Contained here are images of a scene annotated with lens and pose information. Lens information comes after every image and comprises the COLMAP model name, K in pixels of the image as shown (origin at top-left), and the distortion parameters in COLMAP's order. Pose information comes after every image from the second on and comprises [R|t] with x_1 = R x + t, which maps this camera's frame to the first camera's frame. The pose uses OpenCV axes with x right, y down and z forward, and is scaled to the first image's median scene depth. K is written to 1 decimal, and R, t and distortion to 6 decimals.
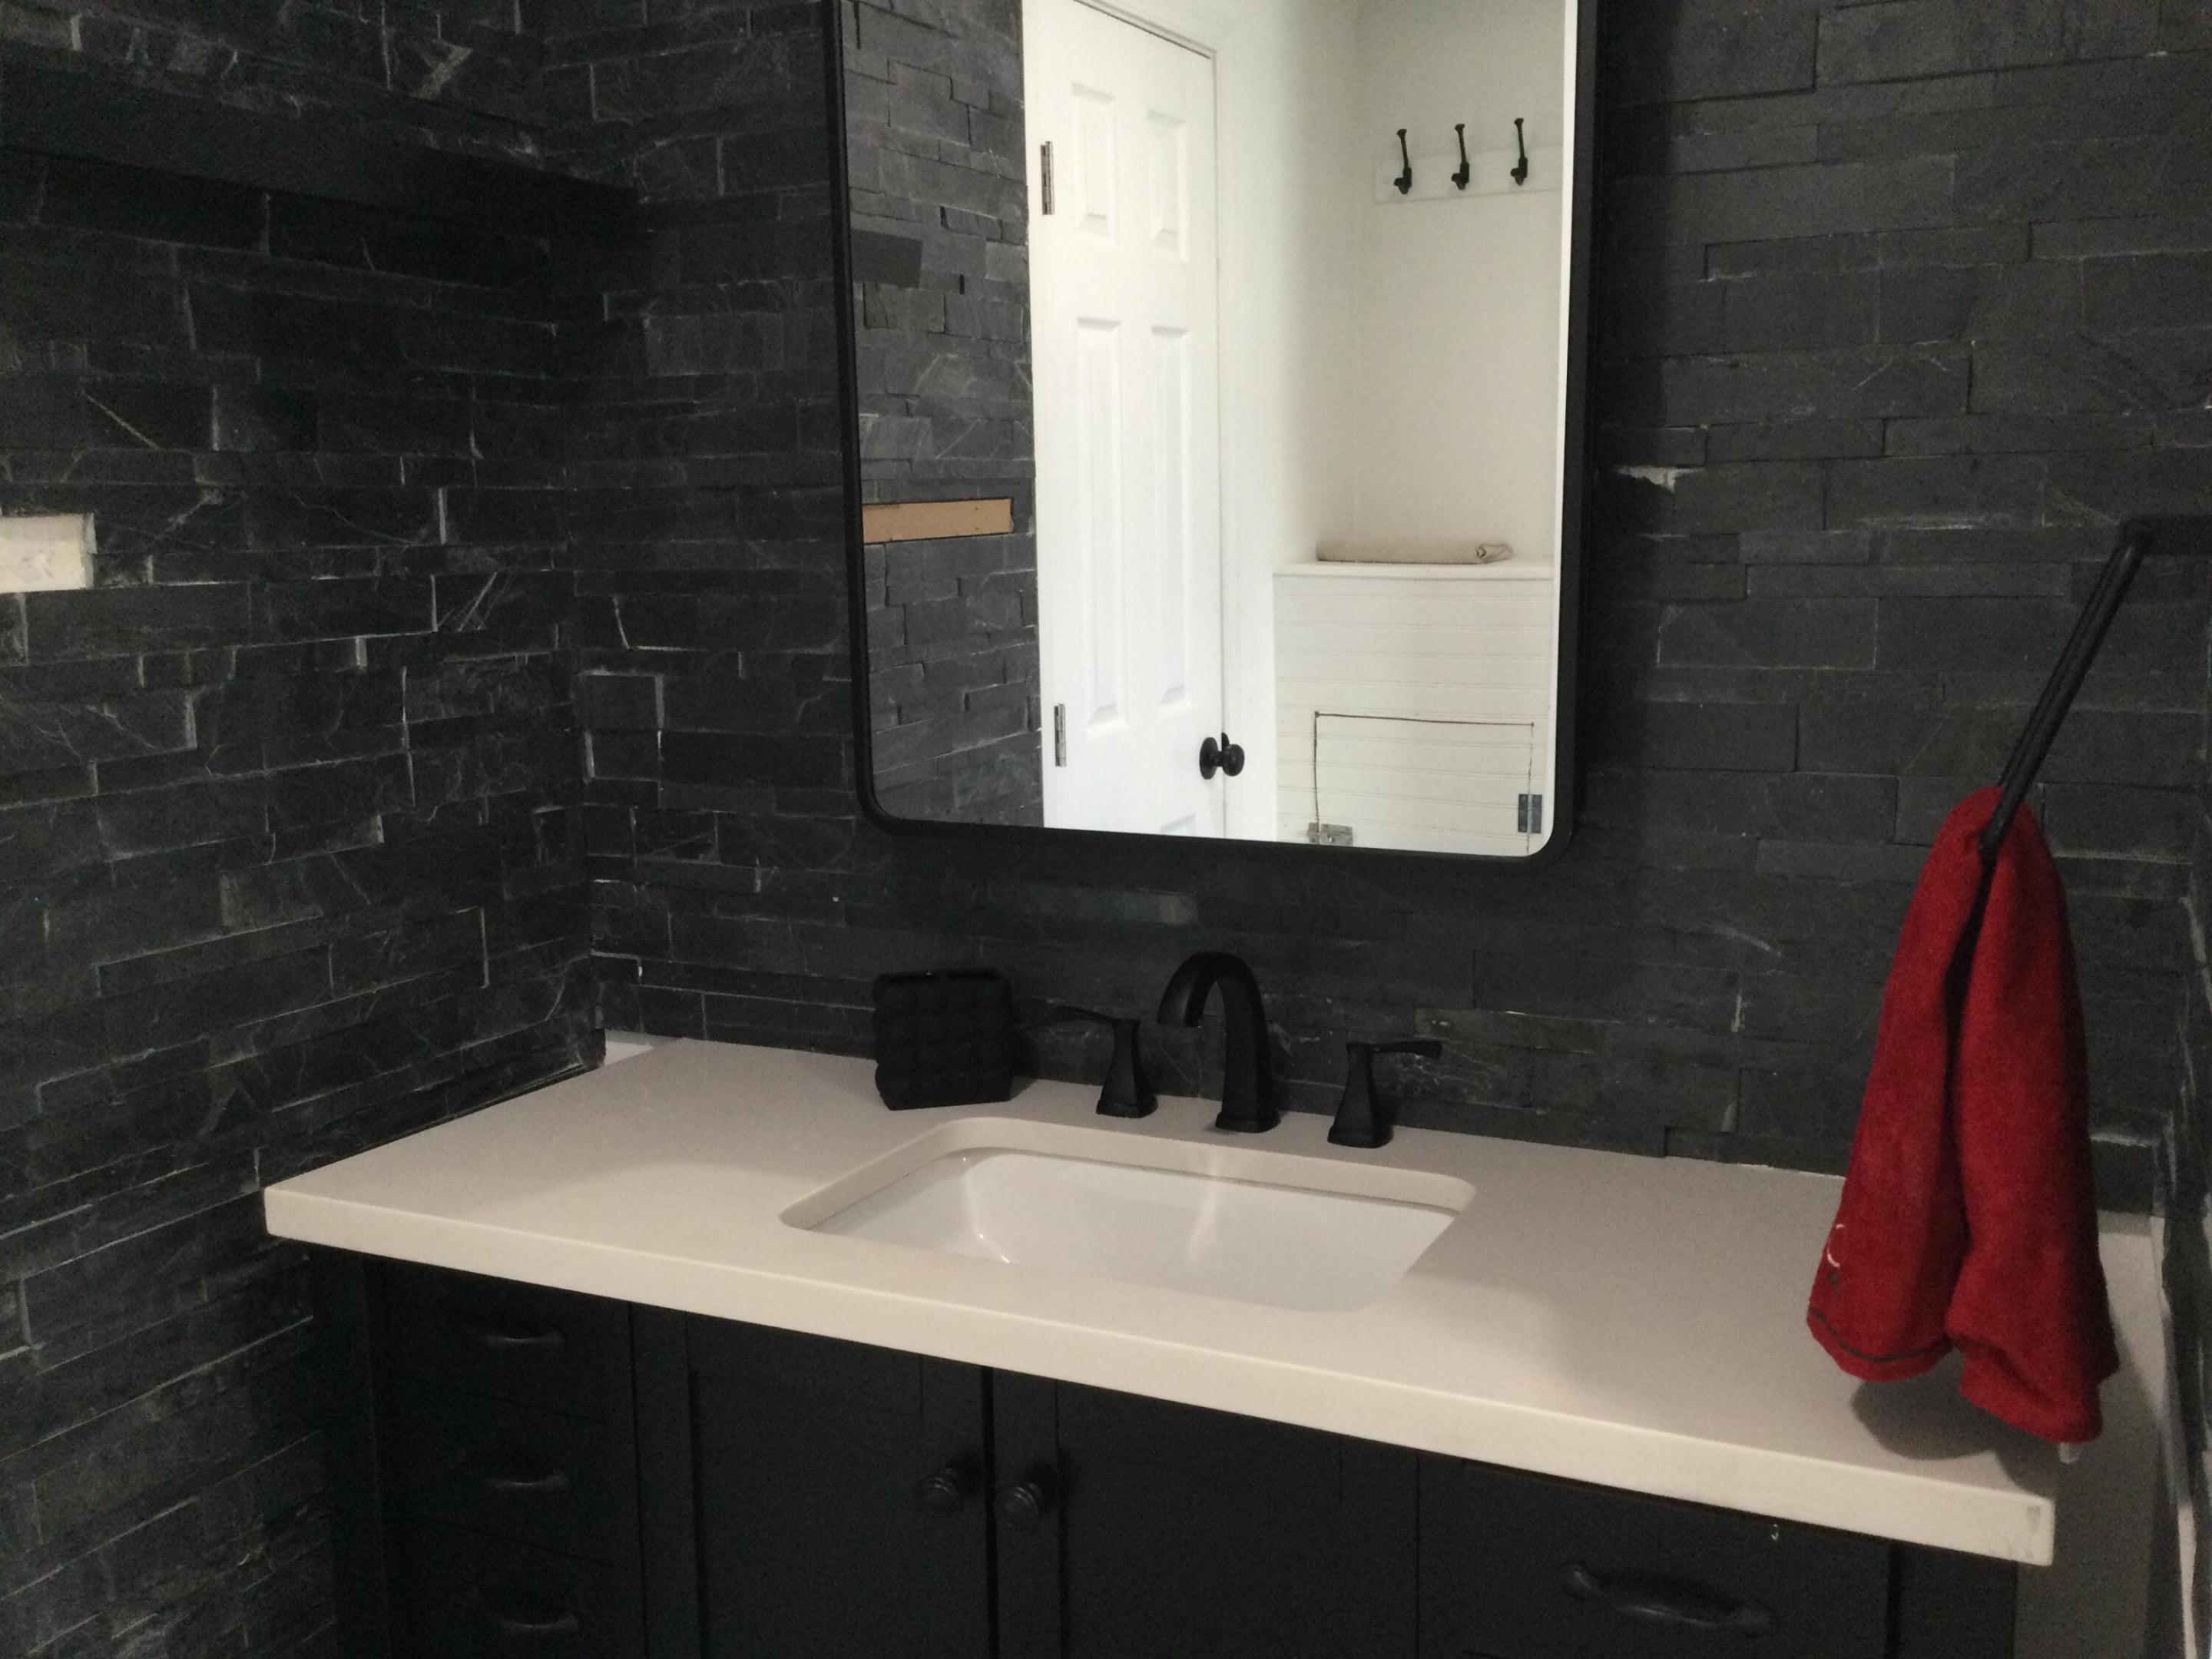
lens RADIAL K [[1957.4, 0, 1111.7], [0, 1957.4, 832.0], [0, 0, 1]] dist [0.099602, -0.163245]
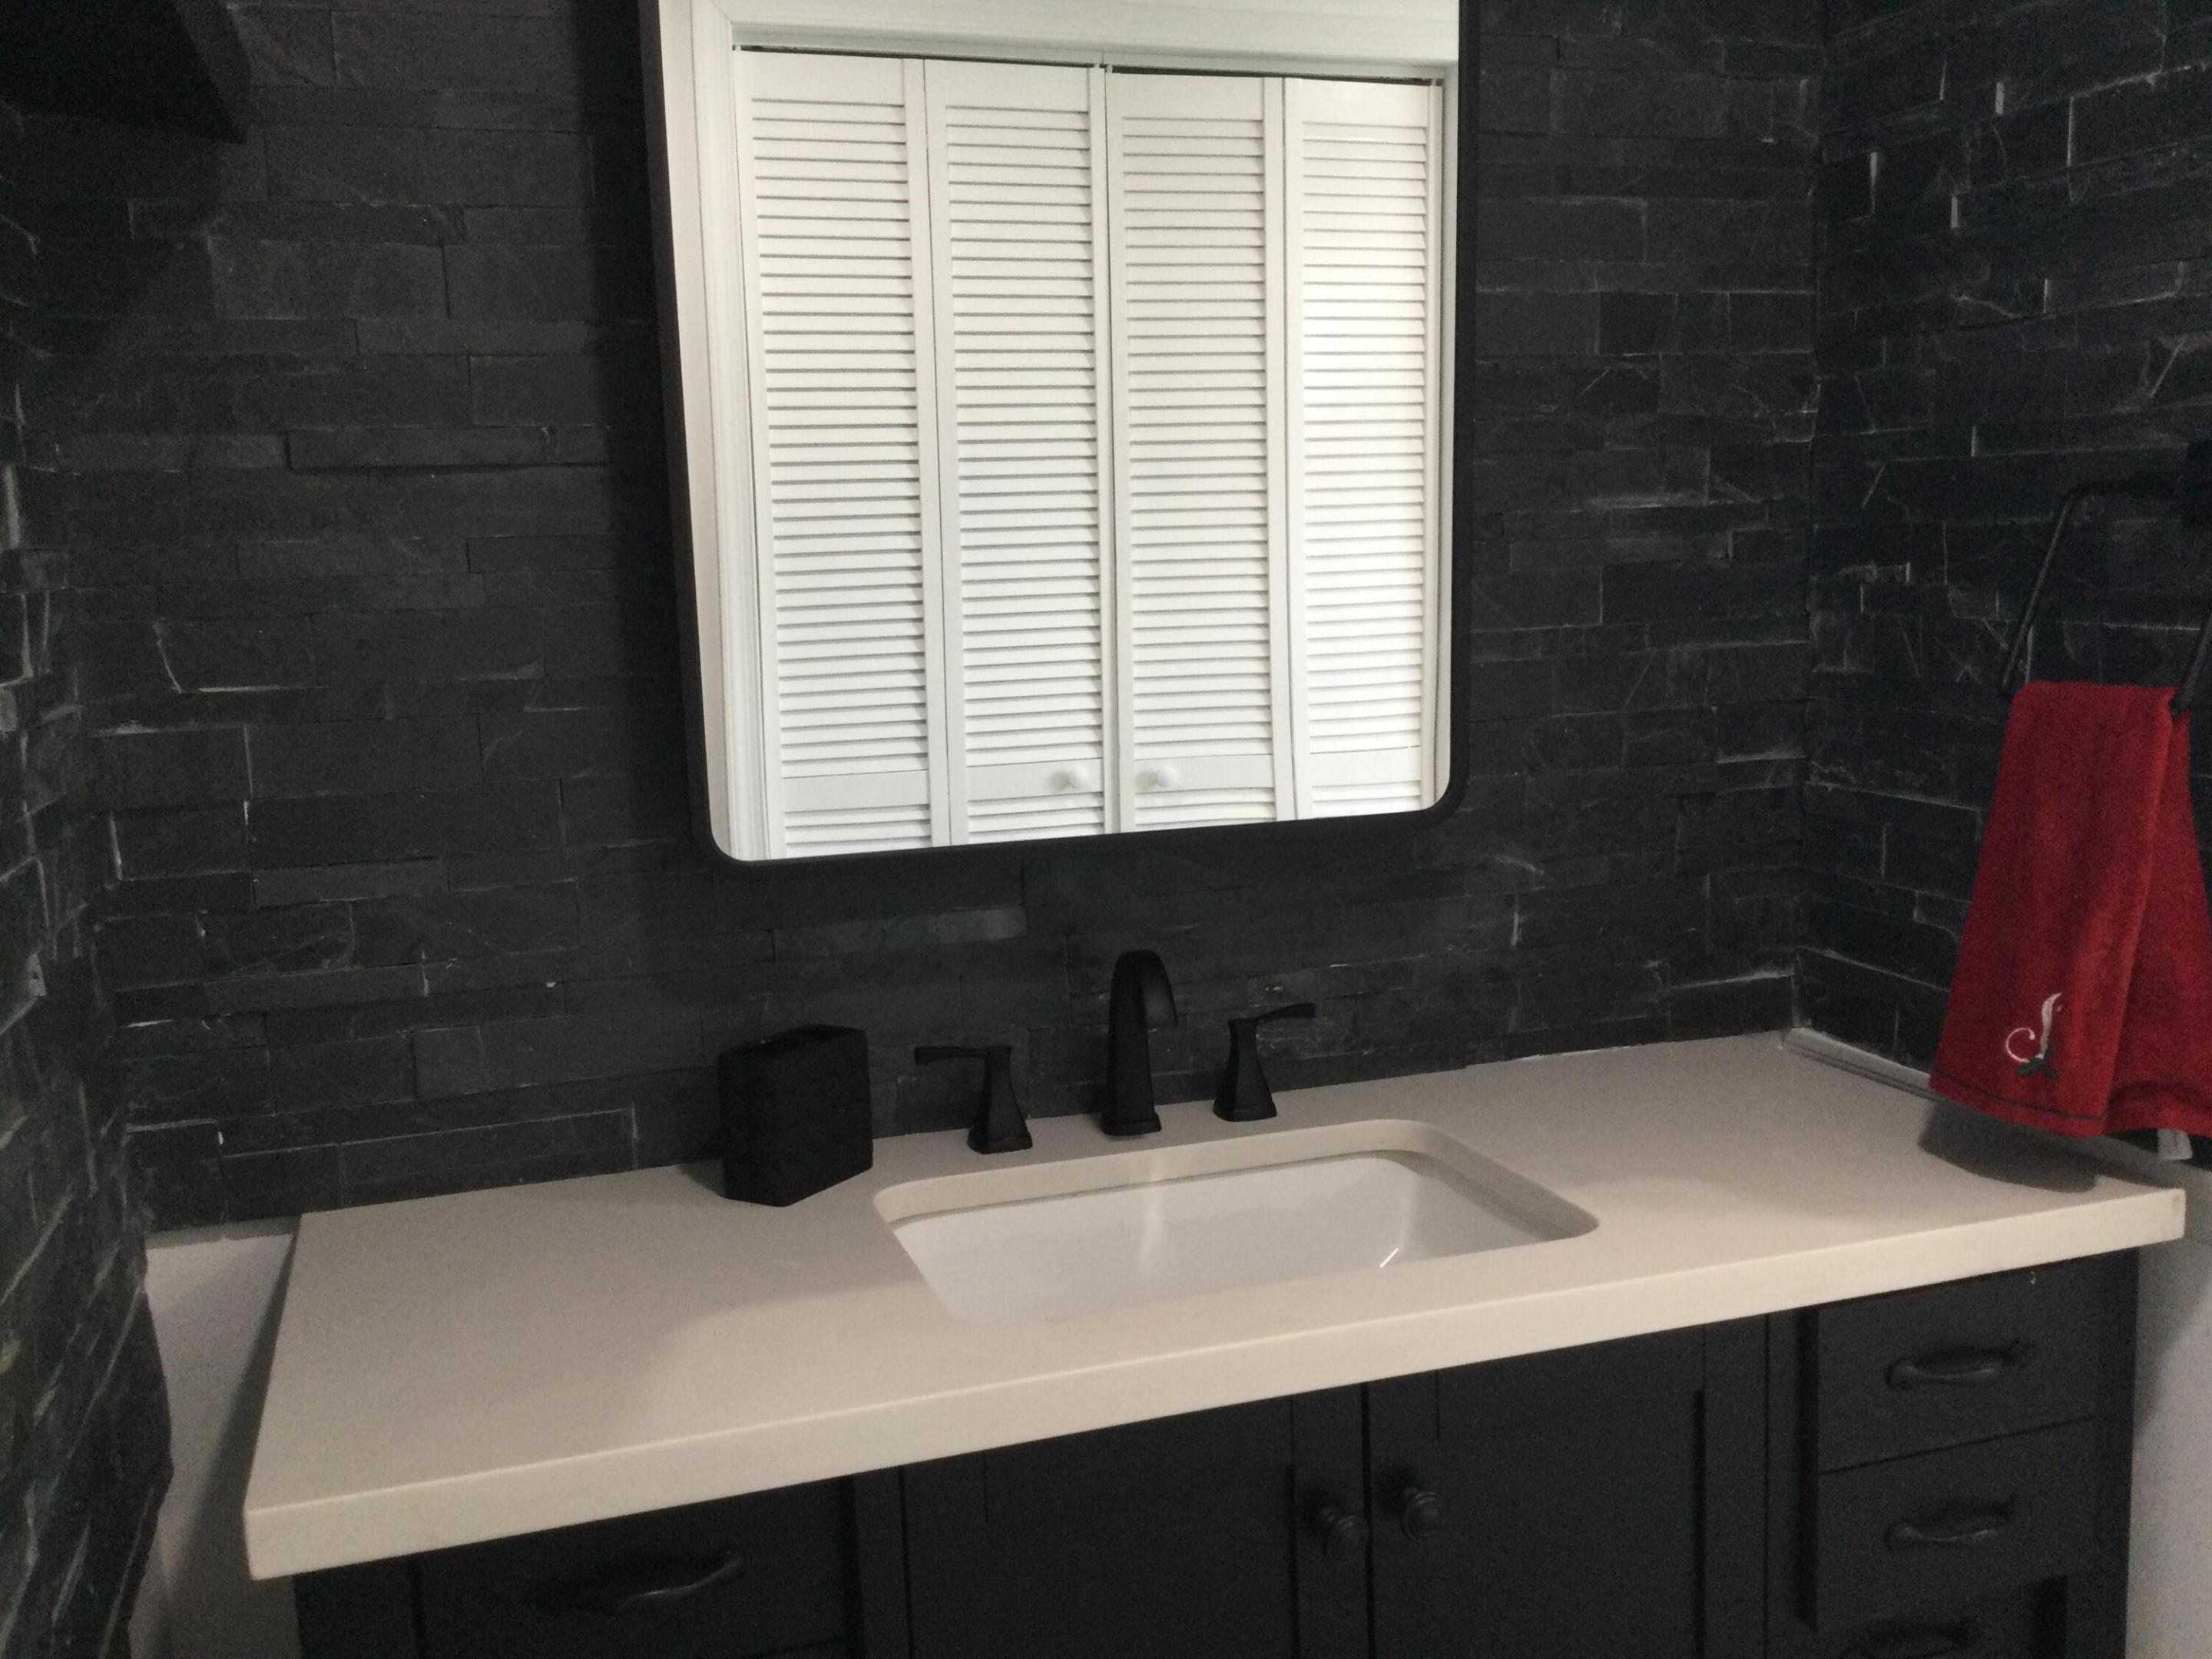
lens RADIAL K [[1957.4, 0, 1111.5], [0, 1957.4, 836.0], [0, 0, 1]] dist [0.099602, -0.163245]
pose [[0.730792, -0.111528, 0.673428, -0.586415], [0.126506, 0.991600, 0.026939, -0.021581], [-0.670776, 0.065506, 0.738762, 0.286090]]
